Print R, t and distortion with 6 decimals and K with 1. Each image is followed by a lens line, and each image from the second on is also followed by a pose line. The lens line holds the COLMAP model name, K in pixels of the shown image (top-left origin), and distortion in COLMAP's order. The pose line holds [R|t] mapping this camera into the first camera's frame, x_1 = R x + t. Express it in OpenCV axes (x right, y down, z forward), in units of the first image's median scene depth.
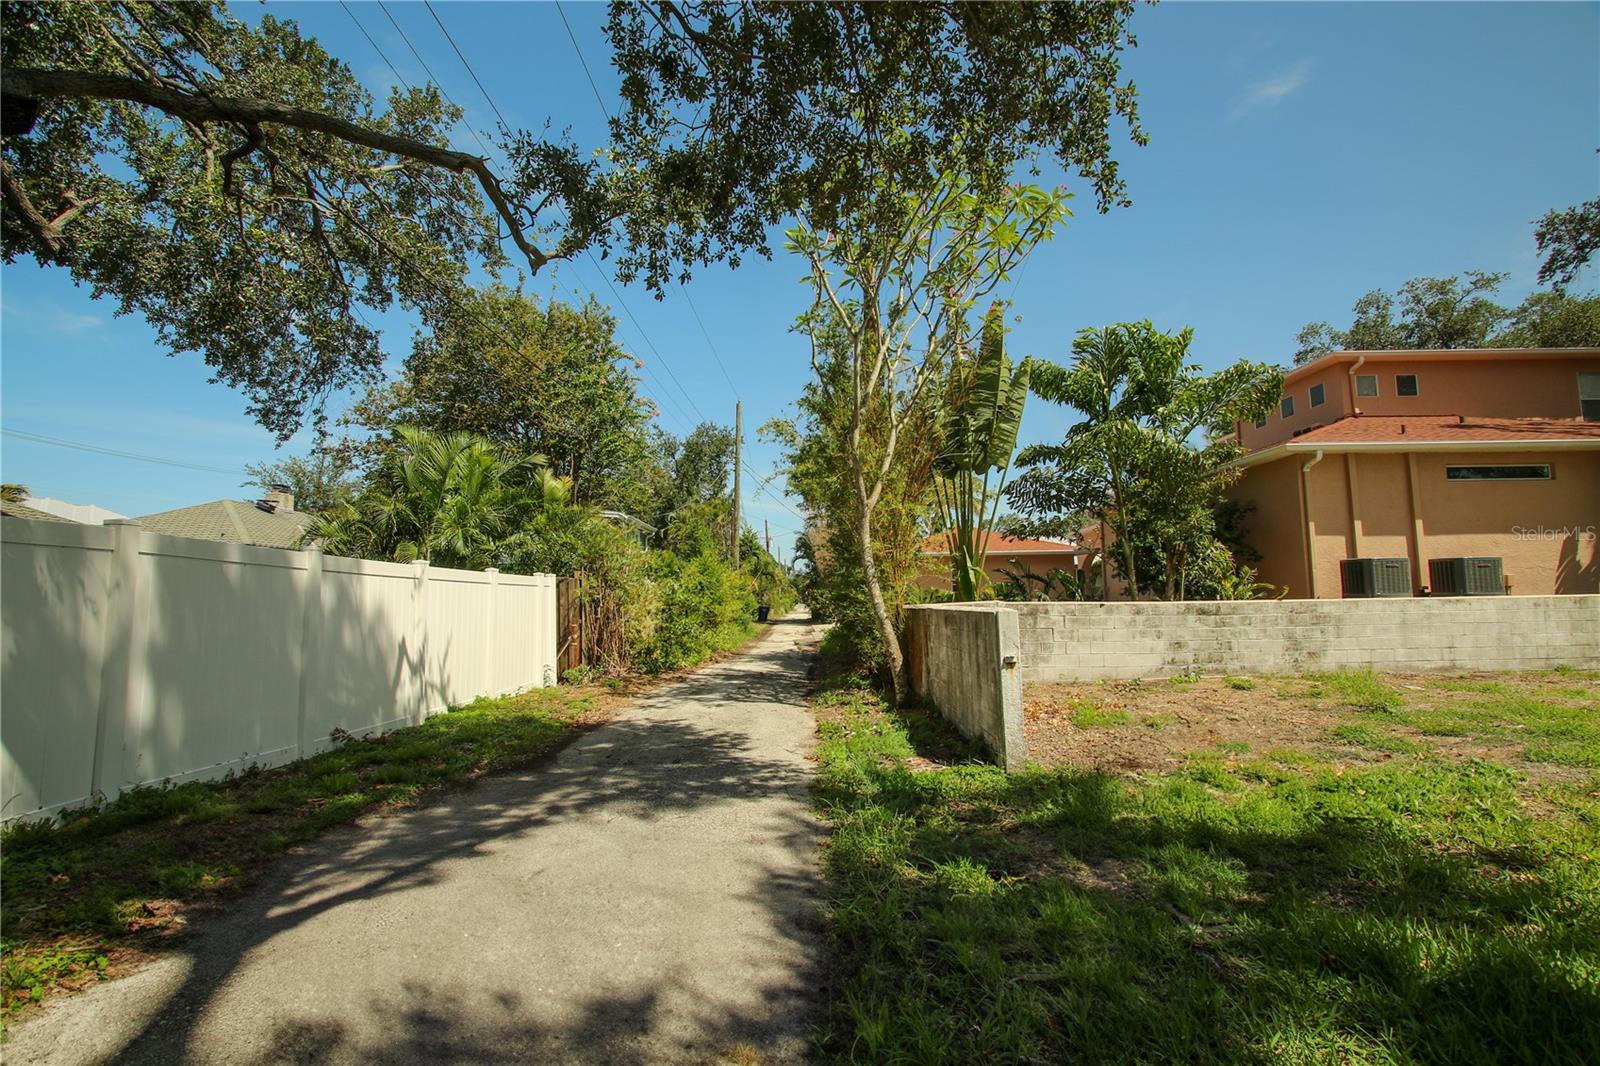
lens RADIAL K [[736.8, 0, 792.1], [0, 736.8, 535.2], [0, 0, 1]] dist [-0.009280, 0.000392]
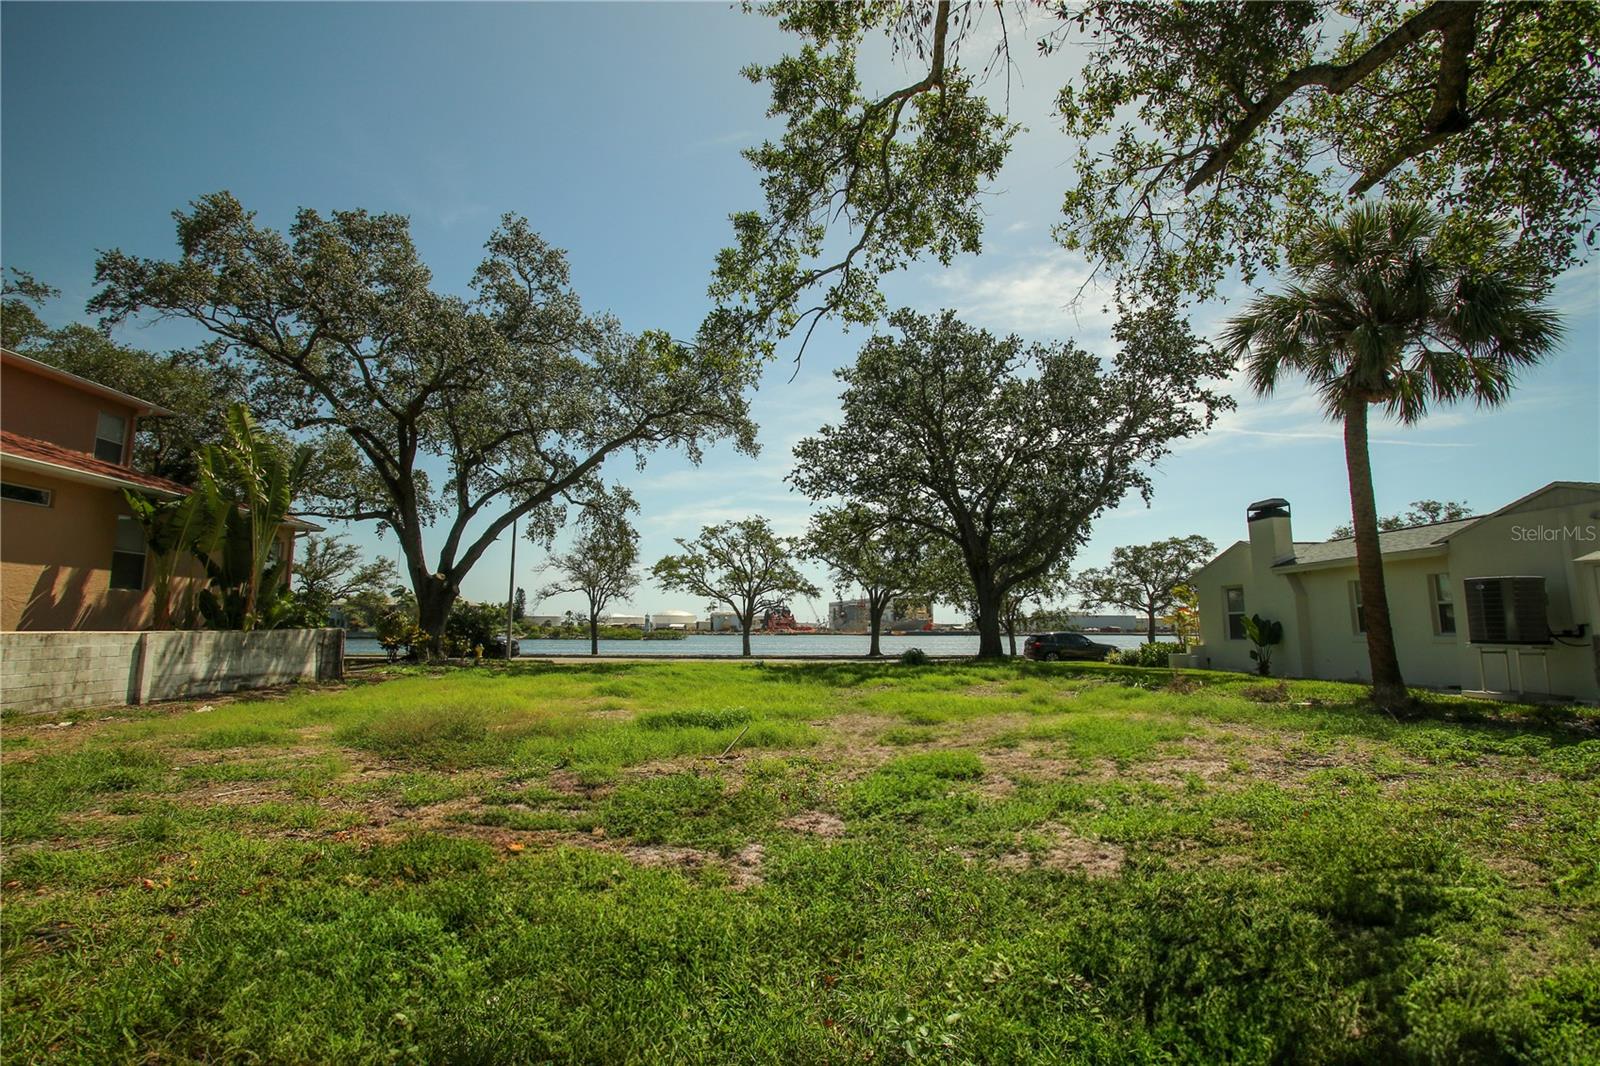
lens RADIAL K [[736.8, 0, 806.3], [0, 736.8, 525.1], [0, 0, 1]] dist [-0.009280, 0.000392]
pose [[-0.051437, 0.154882, 0.986593, 0.078215], [-0.091457, 0.983019, -0.159089, 0.005921], [-0.994480, -0.098414, -0.036398, 0.070668]]
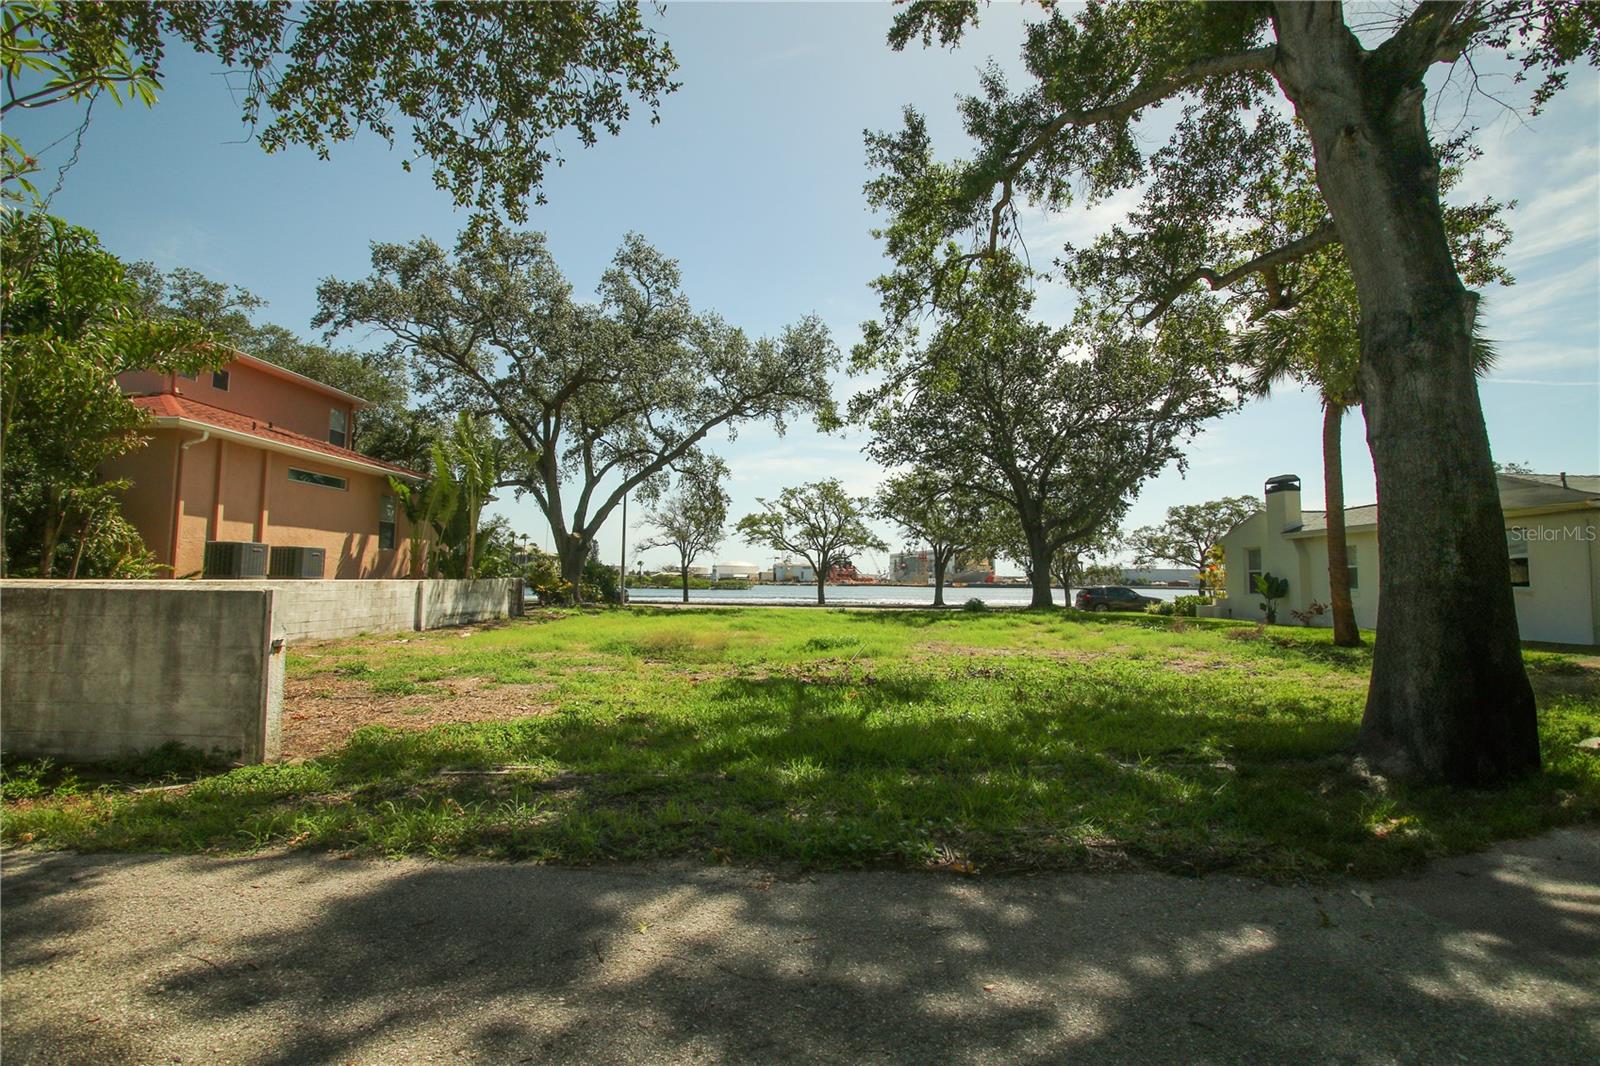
lens RADIAL K [[736.8, 0, 800.6], [0, 736.8, 521.4], [0, 0, 1]] dist [-0.009280, 0.000392]
pose [[0.037240, 0.094622, 0.994817, -0.230501], [-0.100943, 0.990771, -0.090458, 0.014441], [-0.994195, -0.097051, 0.046448, 0.130309]]
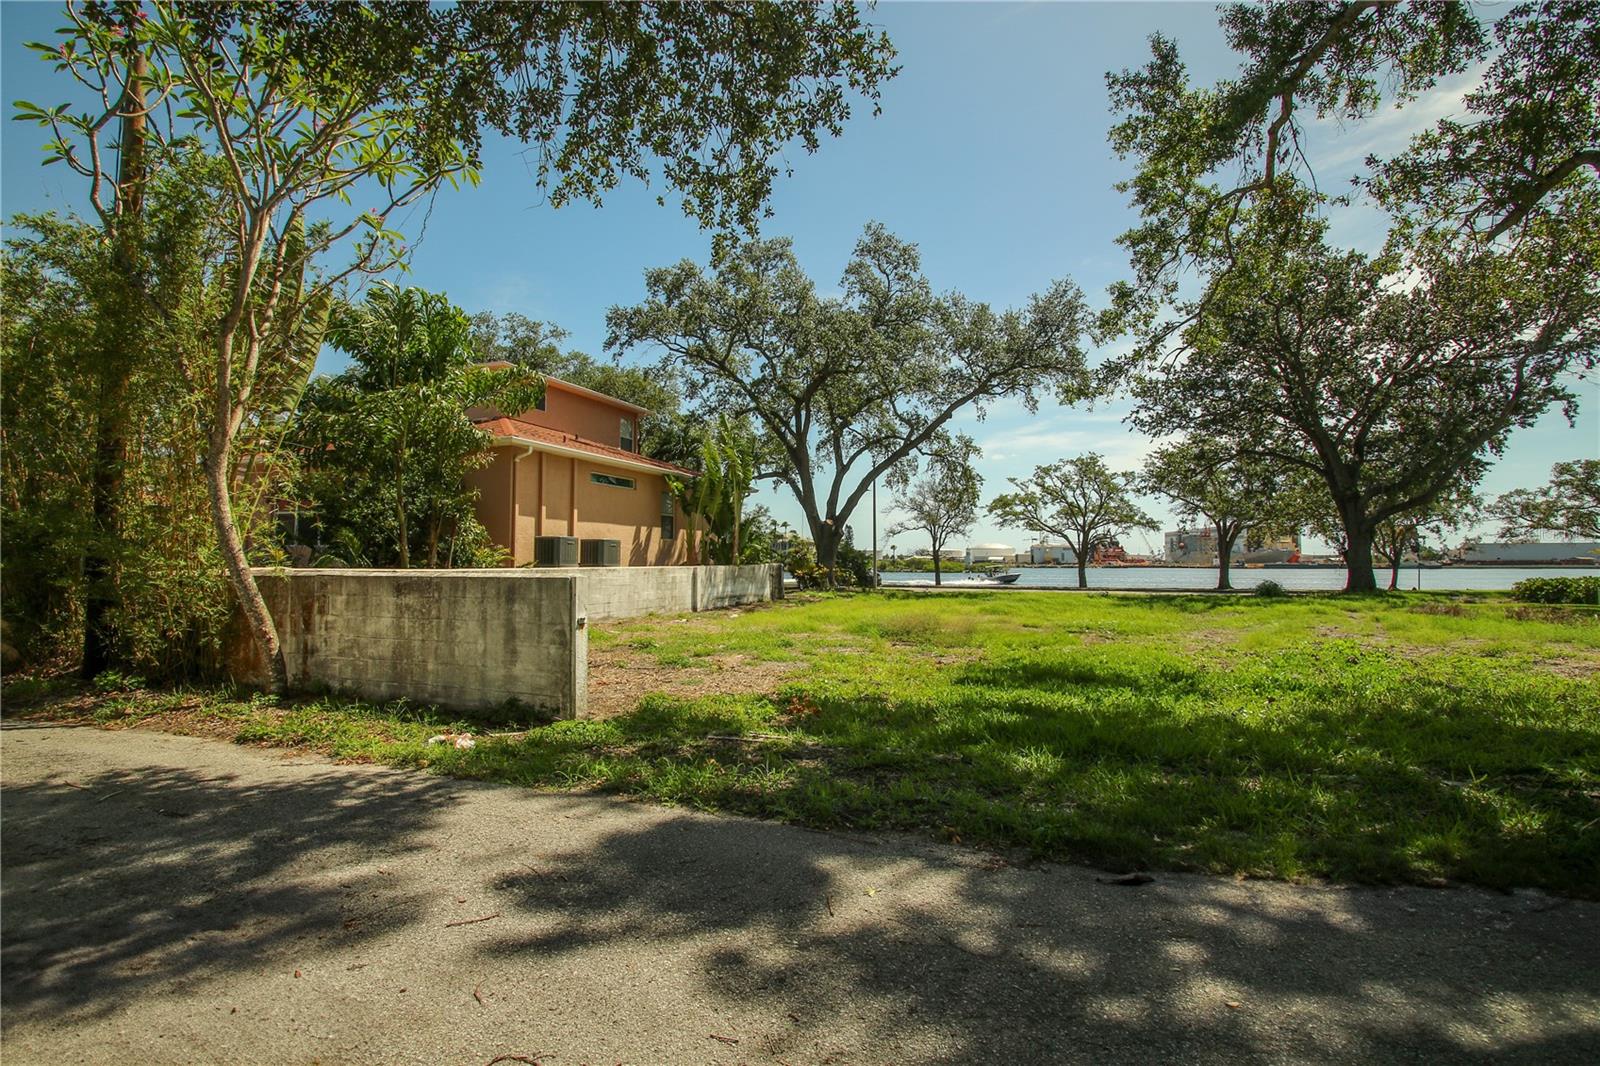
lens RADIAL K [[736.8, 0, 796.4], [0, 736.8, 527.0], [0, 0, 1]] dist [-0.009280, 0.000392]
pose [[0.374236, 0.059034, 0.925452, -0.235862], [-0.088751, 0.995671, -0.027624, 0.012269], [-0.923077, -0.071797, 0.377855, 0.116442]]
